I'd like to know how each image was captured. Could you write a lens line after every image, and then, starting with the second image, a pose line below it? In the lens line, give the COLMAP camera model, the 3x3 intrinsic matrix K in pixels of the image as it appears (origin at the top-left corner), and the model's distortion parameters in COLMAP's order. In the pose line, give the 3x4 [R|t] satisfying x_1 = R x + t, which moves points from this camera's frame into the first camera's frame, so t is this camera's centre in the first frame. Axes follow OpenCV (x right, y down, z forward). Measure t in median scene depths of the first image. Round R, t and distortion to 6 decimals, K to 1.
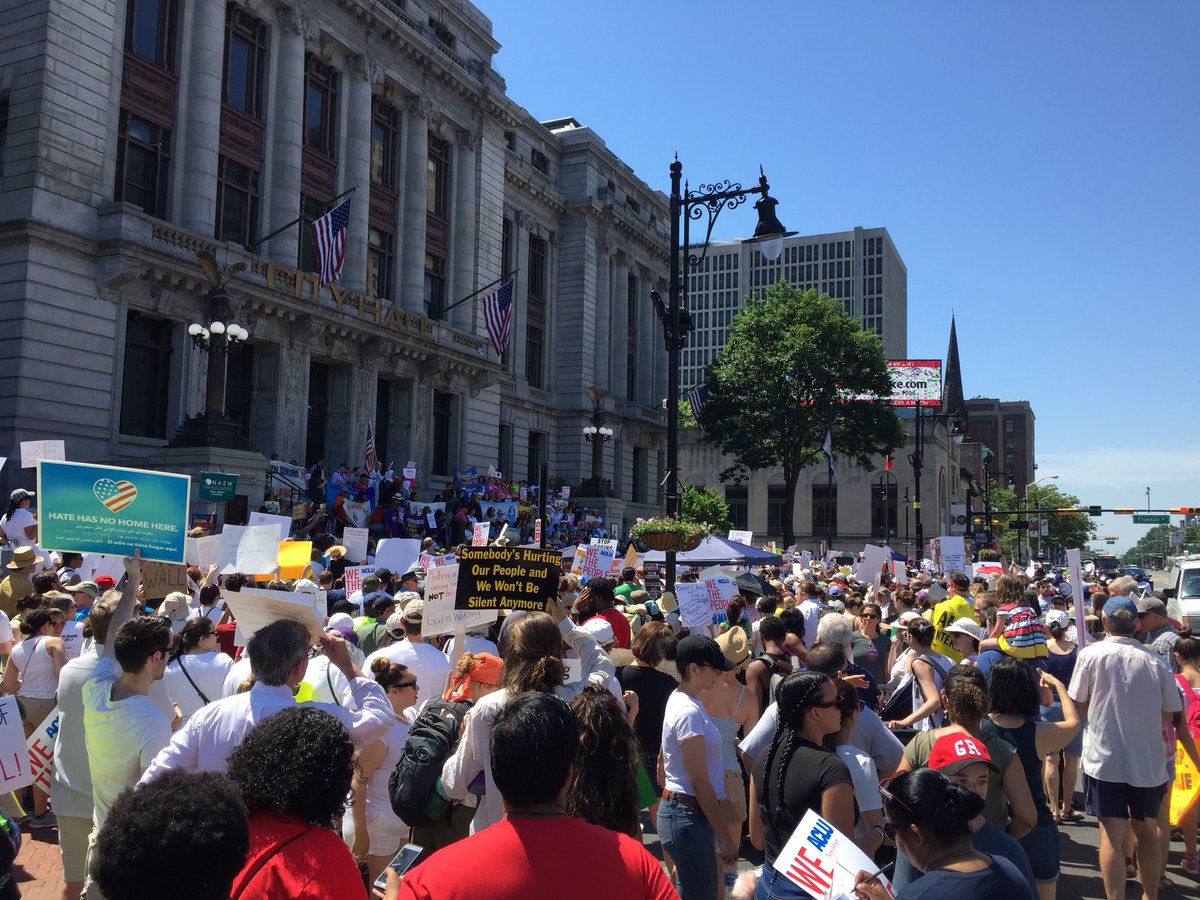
lens RADIAL K [[1048.5, 0, 593.8], [0, 1048.5, 443.2], [0, 0, 1]] dist [0.076100, -0.114151]
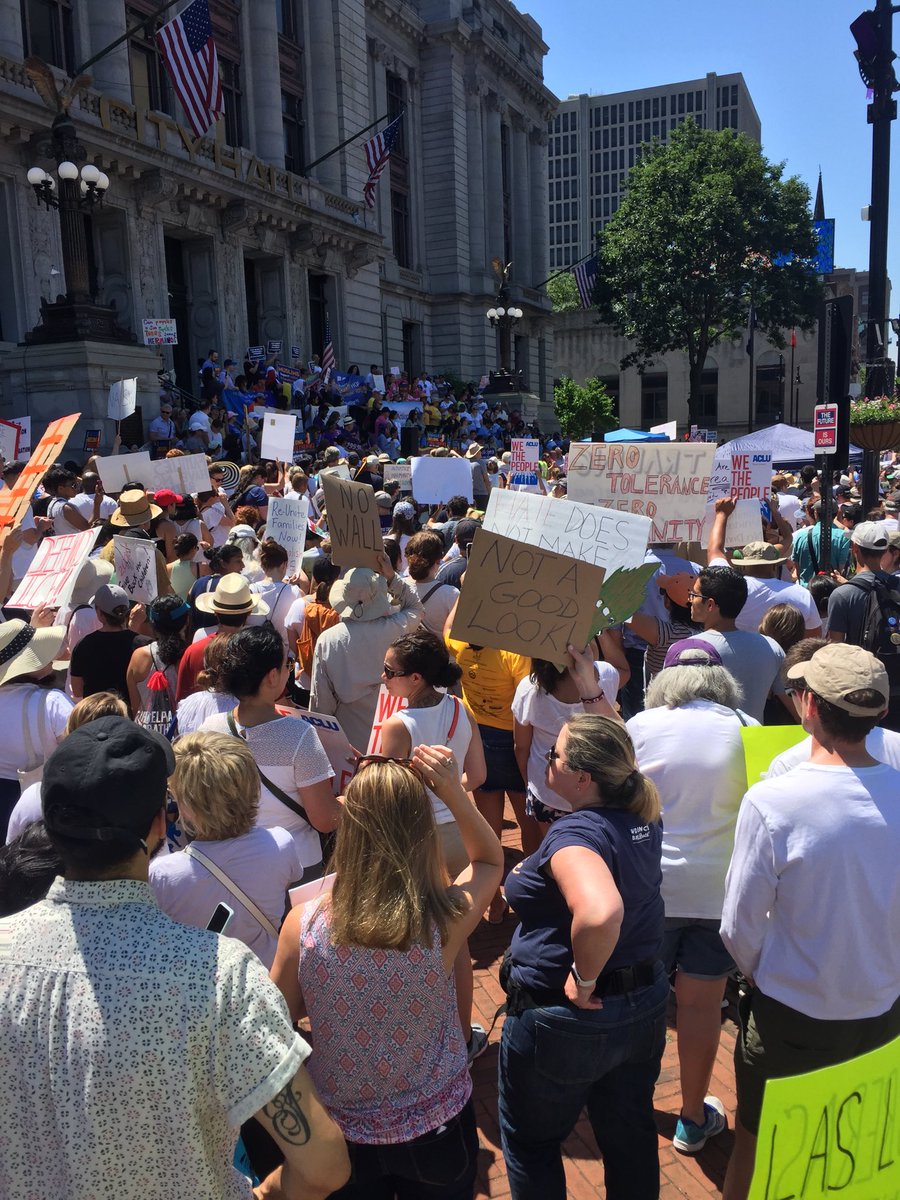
lens RADIAL K [[1048.5, 0, 457.8], [0, 1048.5, 604.1], [0, 0, 1]] dist [0.076100, -0.114151]
pose [[0.997468, -0.060230, 0.037812, -0.076492], [0.049387, 0.969245, 0.241091, 0.008808], [-0.051170, -0.238613, 0.969766, 0.119978]]
